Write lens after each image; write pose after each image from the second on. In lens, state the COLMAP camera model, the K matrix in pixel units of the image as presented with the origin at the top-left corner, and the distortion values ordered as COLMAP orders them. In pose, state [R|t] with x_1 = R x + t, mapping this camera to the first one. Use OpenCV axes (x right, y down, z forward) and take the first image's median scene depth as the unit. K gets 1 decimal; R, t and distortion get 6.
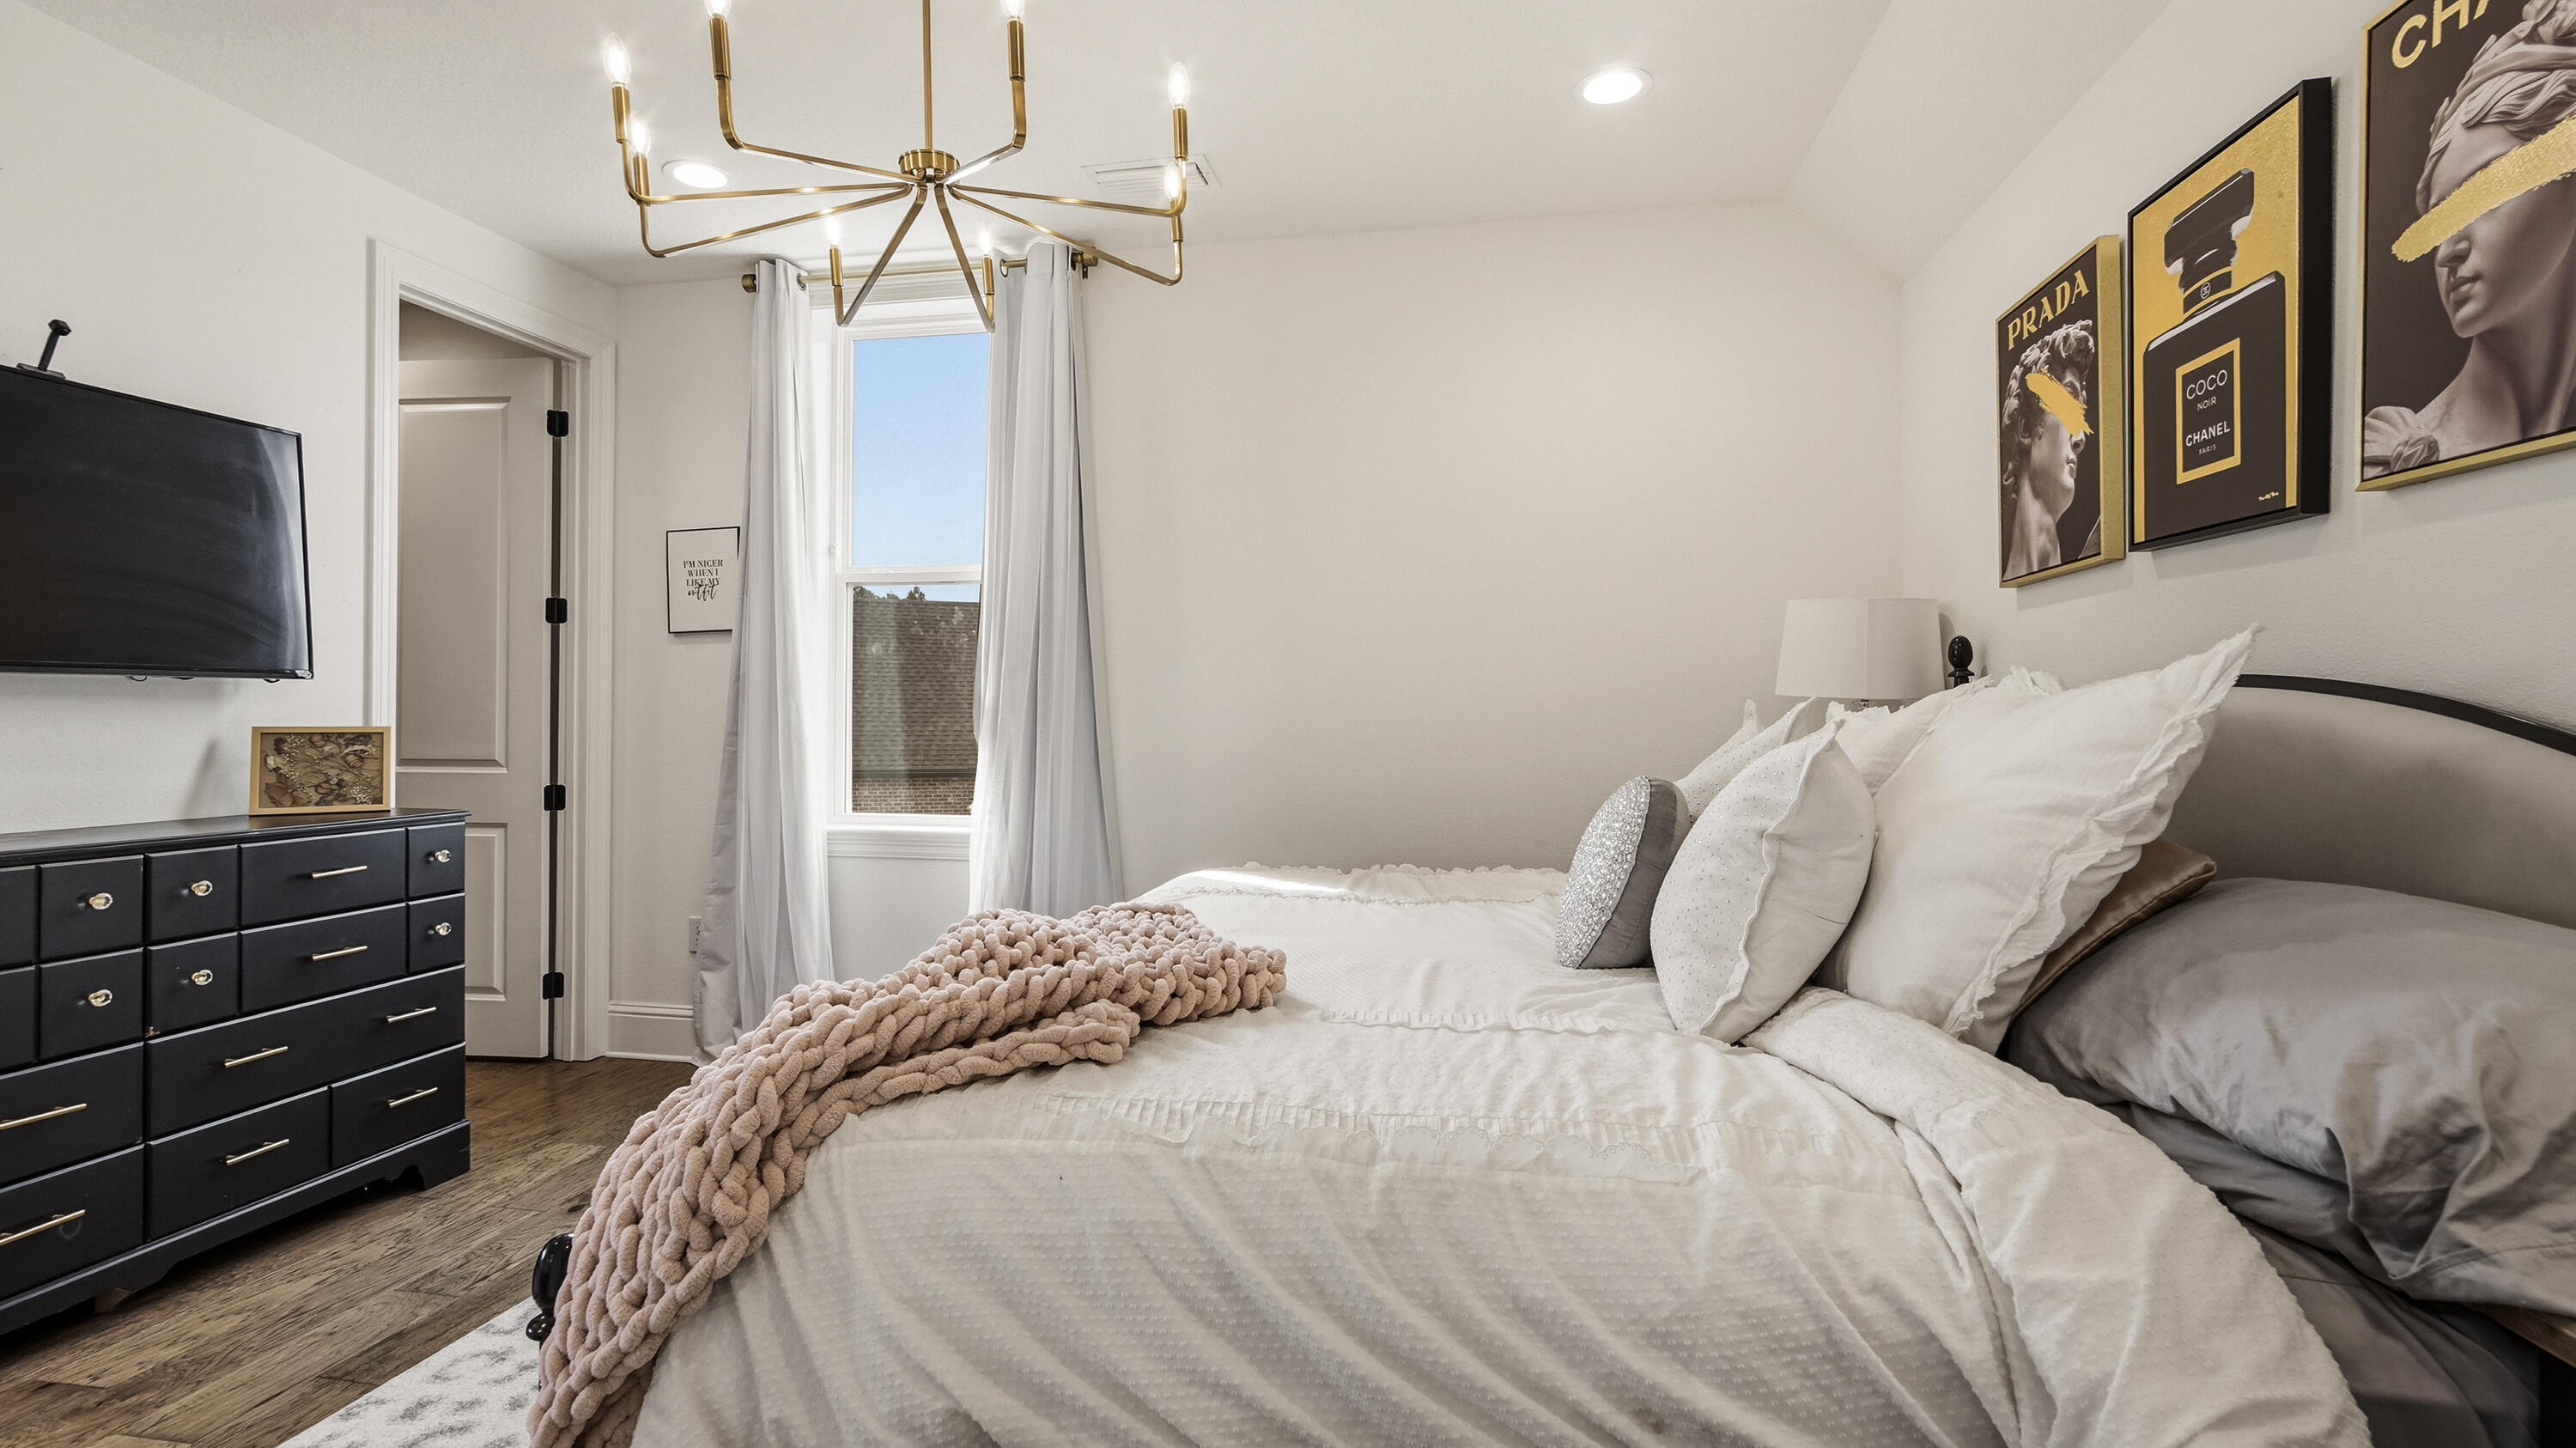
lens RADIAL K [[1164.0, 0, 1278.2], [0, 1164.0, 751.0], [0, 0, 1]] dist [-0.001174, 0.000246]
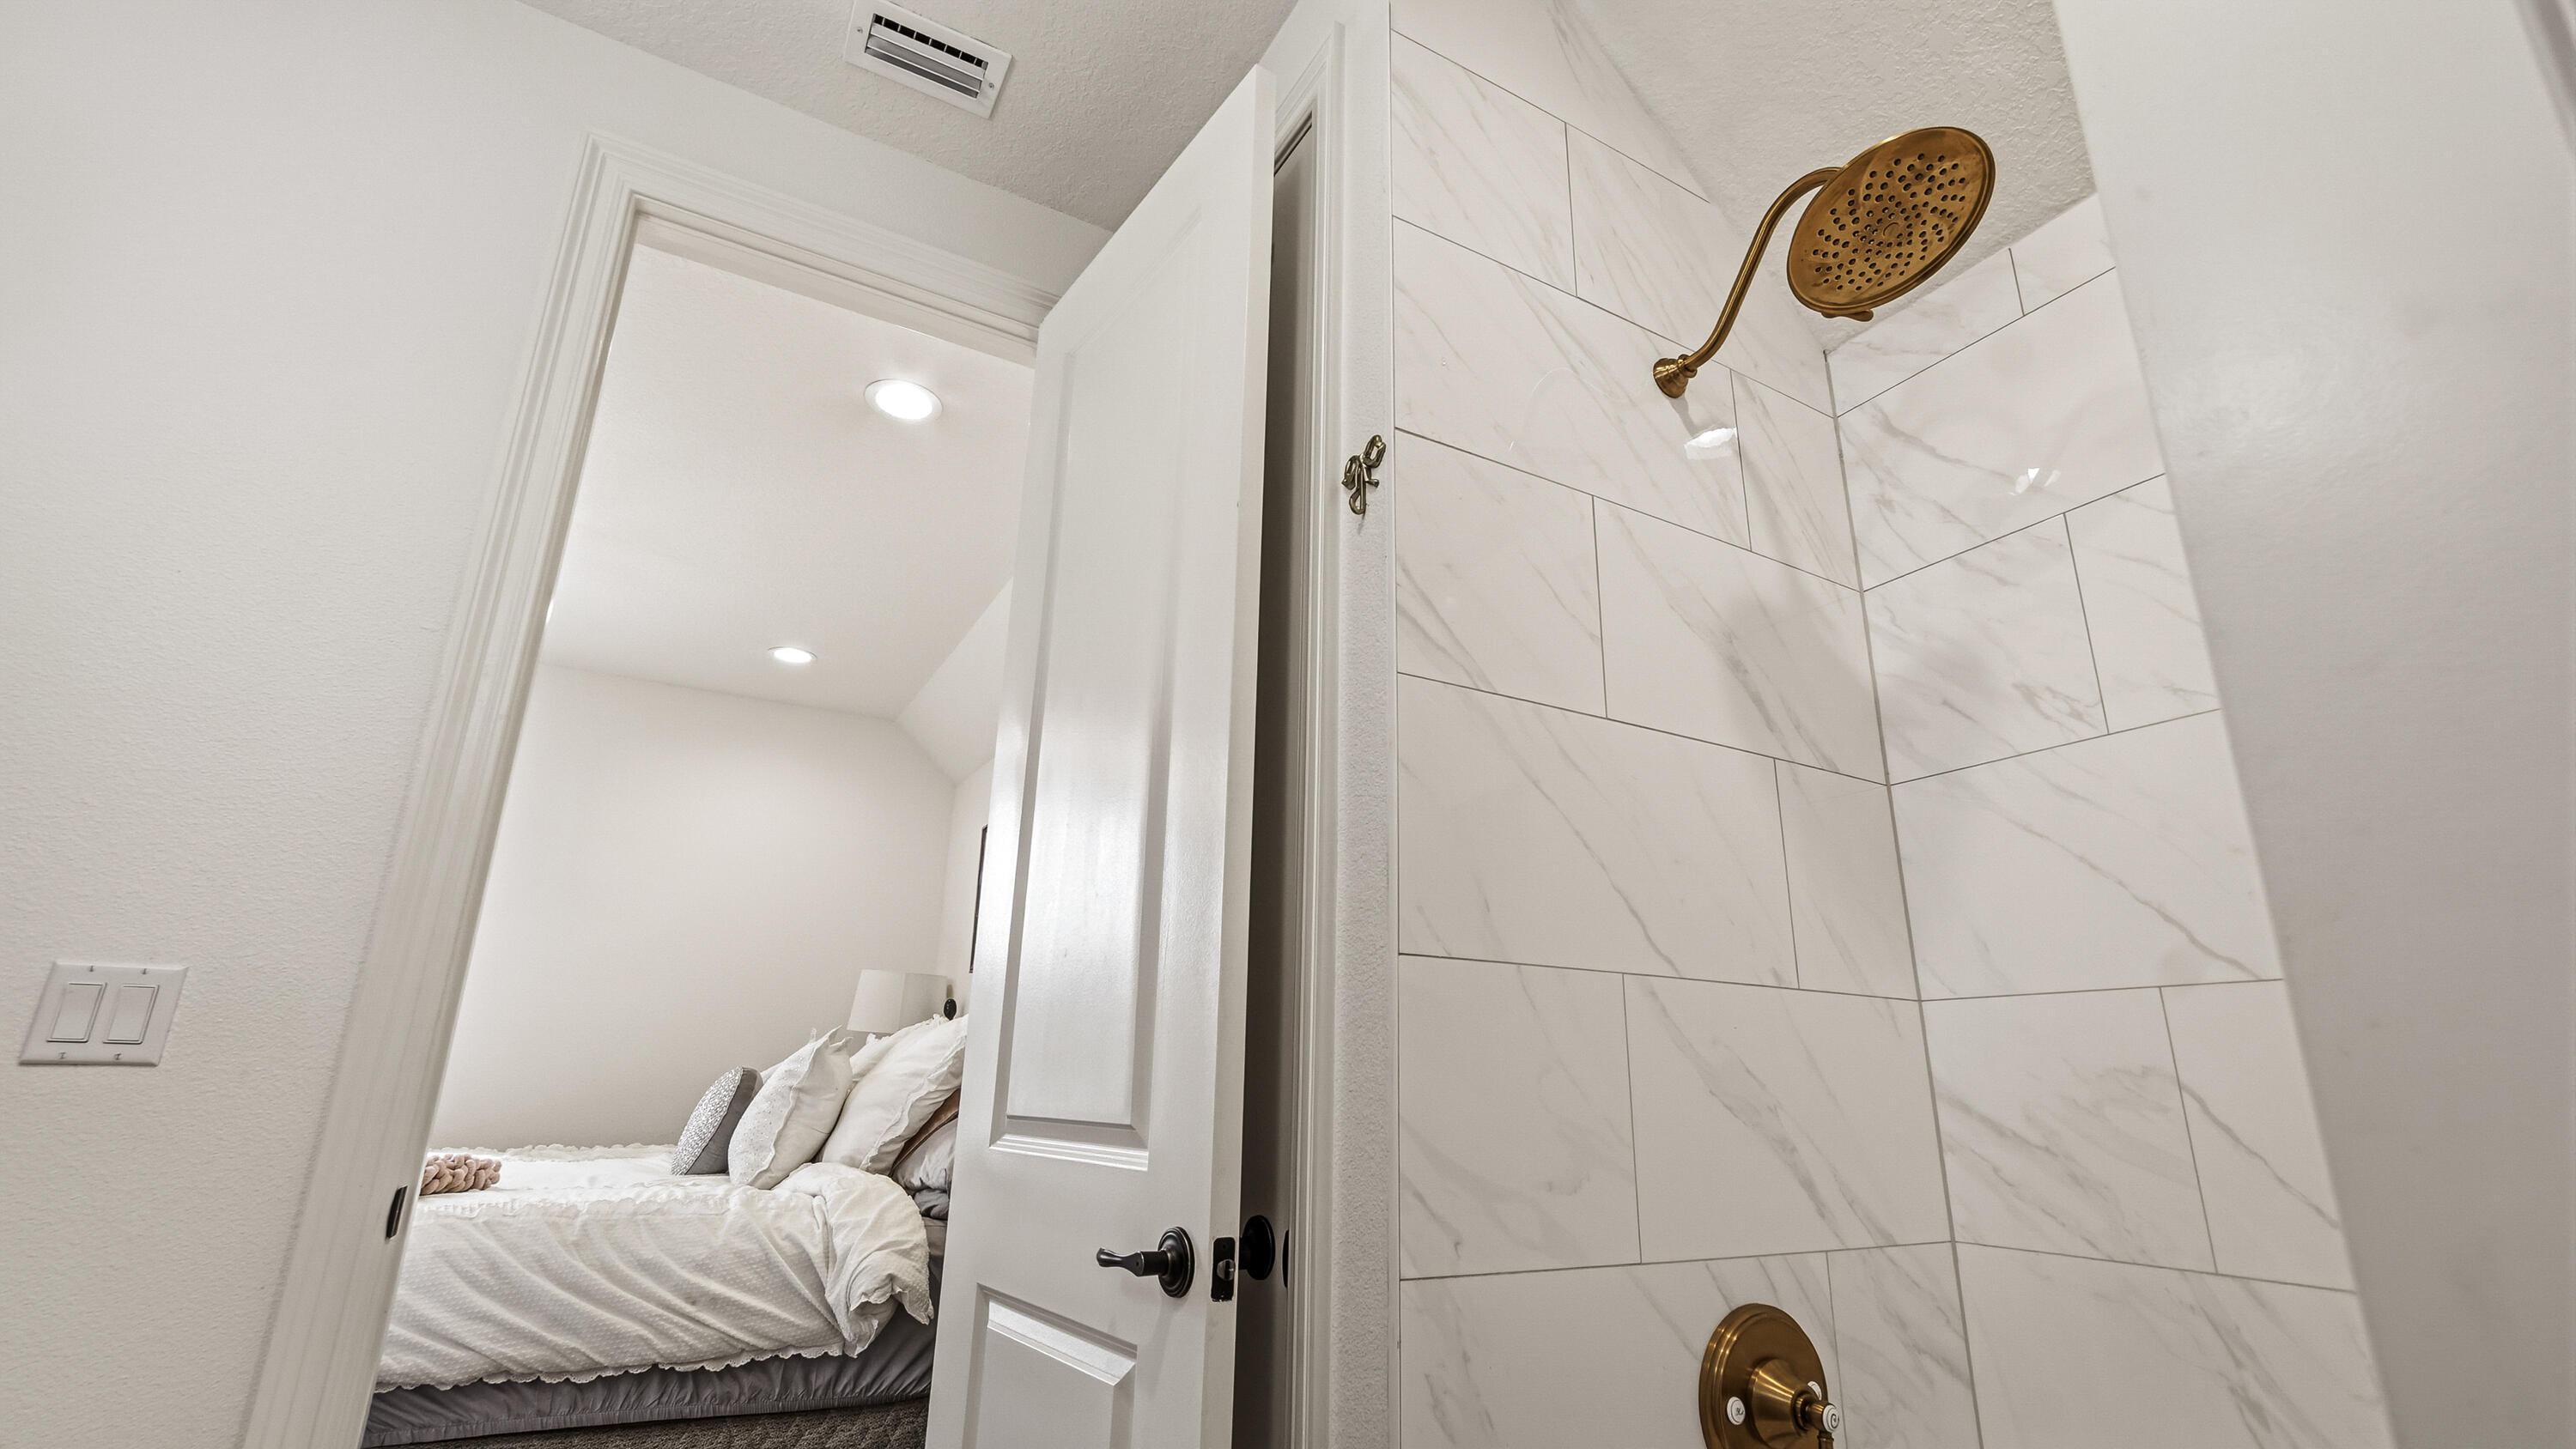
lens RADIAL K [[1163.7, 0, 1278.2], [0, 1163.7, 751.5], [0, 0, 1]] dist [-0.001174, 0.000246]
pose [[0.773307, 0.193400, 0.603815, -0.385060], [-0.009410, 0.955738, -0.294068, 0.132815], [-0.633962, 0.221723, 0.740899, -1.658585]]
